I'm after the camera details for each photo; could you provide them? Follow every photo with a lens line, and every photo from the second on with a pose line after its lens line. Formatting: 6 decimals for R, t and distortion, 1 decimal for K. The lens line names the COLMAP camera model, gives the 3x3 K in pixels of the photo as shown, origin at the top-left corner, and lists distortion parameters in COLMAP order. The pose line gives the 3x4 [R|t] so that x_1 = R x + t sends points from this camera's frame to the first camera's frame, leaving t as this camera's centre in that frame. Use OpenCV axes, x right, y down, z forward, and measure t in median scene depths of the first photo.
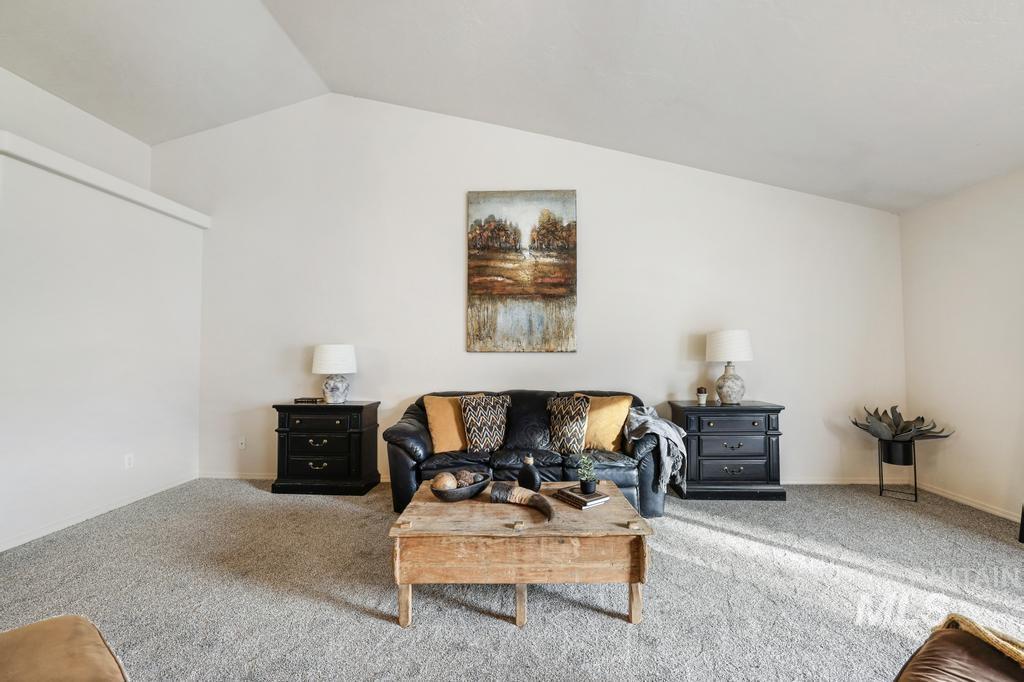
lens RADIAL K [[457.0, 0, 516.5], [0, 457.0, 340.0], [0, 0, 1]] dist [-0.035461, 0.009312]
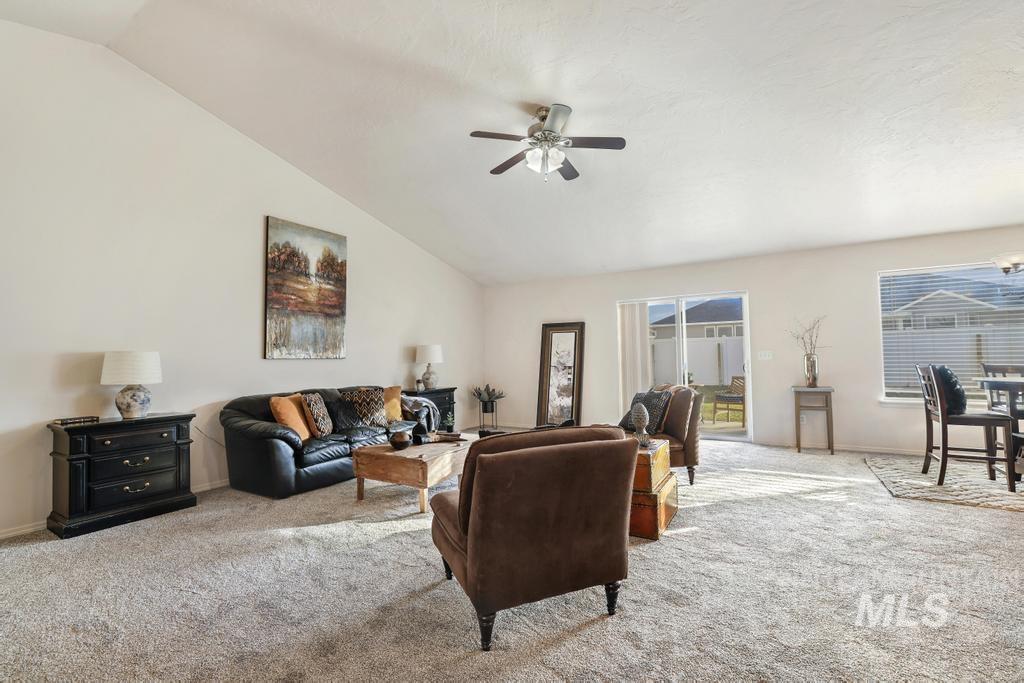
lens RADIAL K [[457.0, 0, 516.4], [0, 457.0, 346.1], [0, 0, 1]] dist [-0.035461, 0.009312]
pose [[0.463393, 0.016309, 0.886003, -0.811979], [-0.020262, 0.999764, -0.007806, -0.008930], [-0.885921, -0.014335, 0.463614, -0.062282]]
